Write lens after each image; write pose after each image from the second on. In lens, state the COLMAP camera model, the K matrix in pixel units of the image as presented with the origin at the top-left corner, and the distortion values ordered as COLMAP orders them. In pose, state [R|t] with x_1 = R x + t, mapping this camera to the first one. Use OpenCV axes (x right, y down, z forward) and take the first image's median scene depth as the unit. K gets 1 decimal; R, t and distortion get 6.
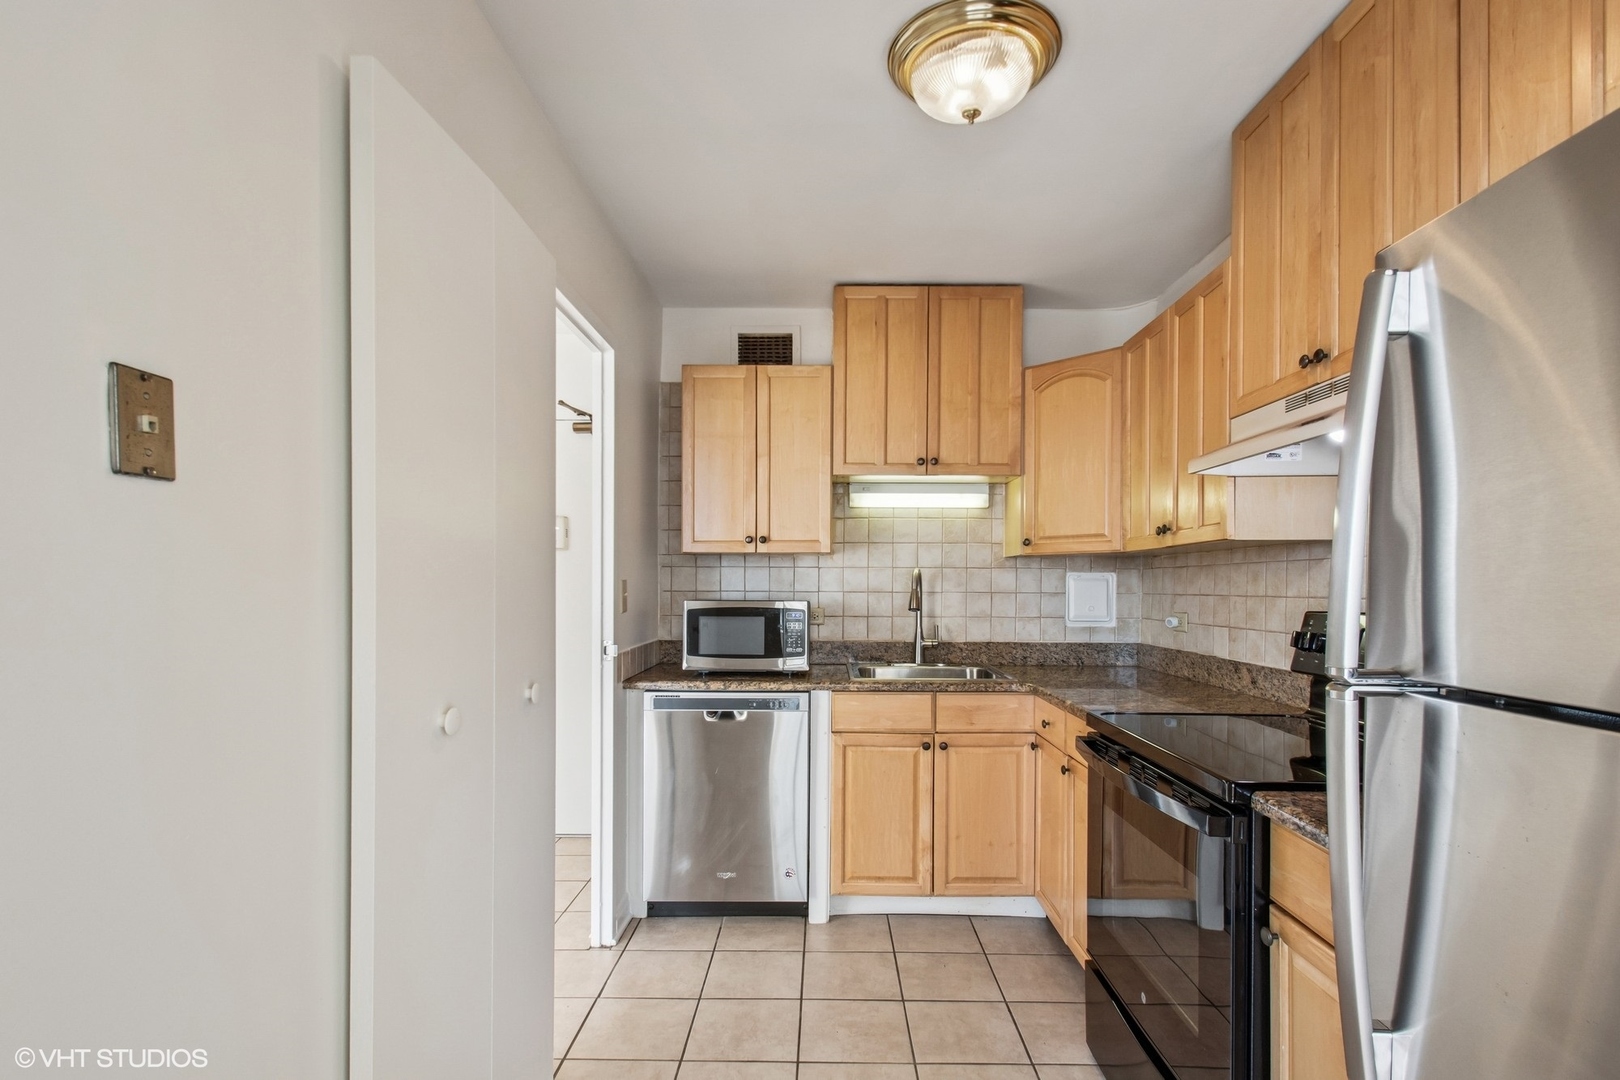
lens RADIAL K [[789.4, 0, 814.6], [0, 789.4, 572.7], [0, 0, 1]] dist [0.001524, -0.000483]
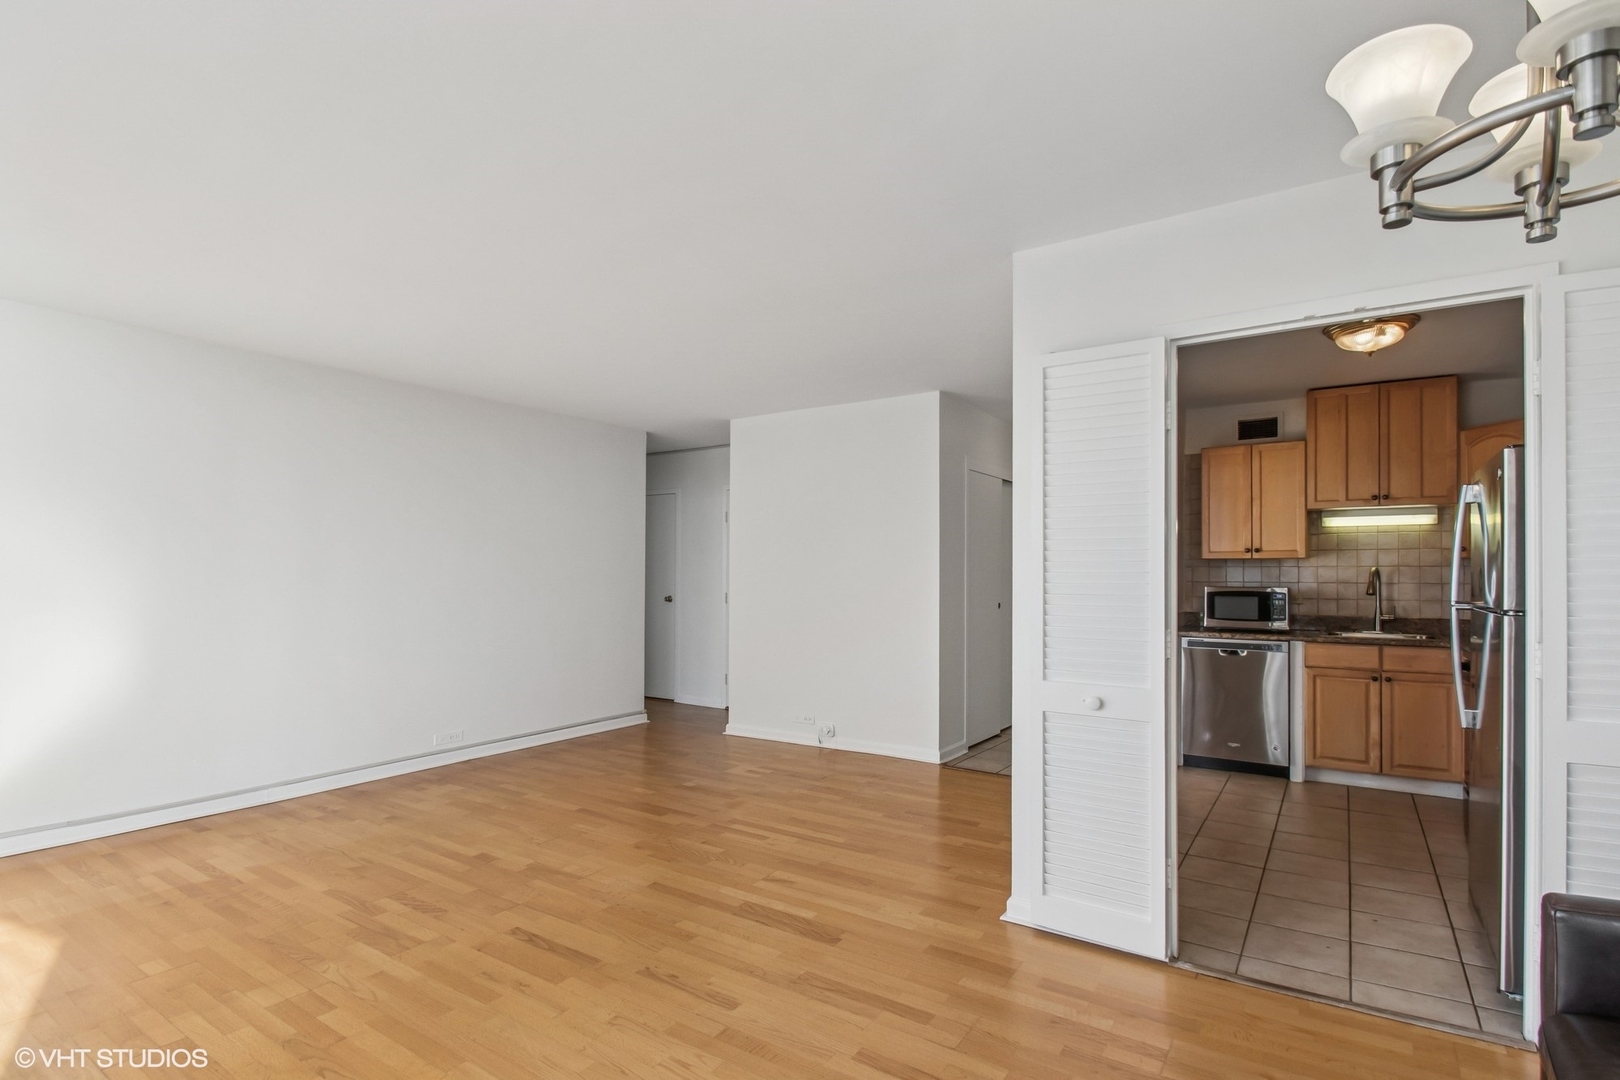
lens RADIAL K [[789.4, 0, 814.6], [0, 789.4, 572.7], [0, 0, 1]] dist [0.001524, -0.000483]
pose [[0.839060, -0.004665, -0.544019, 0.056290], [0.007527, 0.999967, 0.003035, -0.007627], [0.543987, -0.006641, 0.839067, -0.881615]]
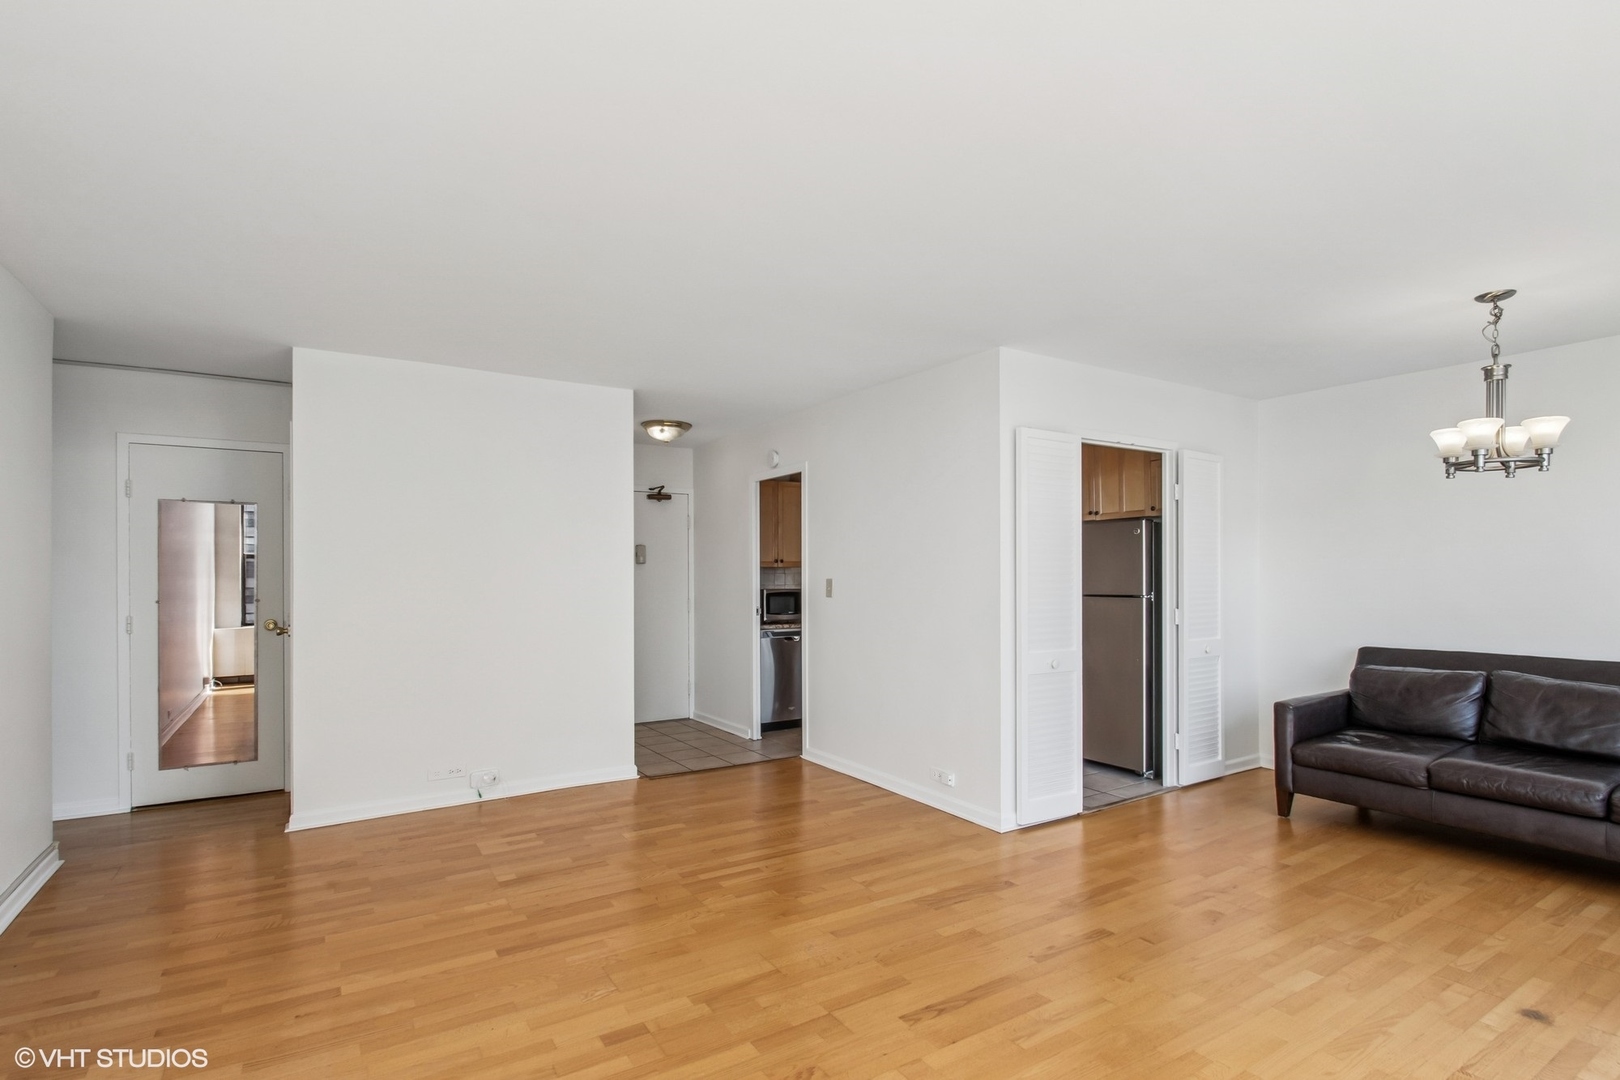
lens RADIAL K [[789.4, 0, 814.6], [0, 789.4, 572.7], [0, 0, 1]] dist [0.001524, -0.000483]
pose [[0.838590, -0.006752, 0.544721, -1.203866], [0.003962, 0.999972, 0.006295, -0.024052], [-0.544748, -0.003121, 0.838594, -0.887527]]
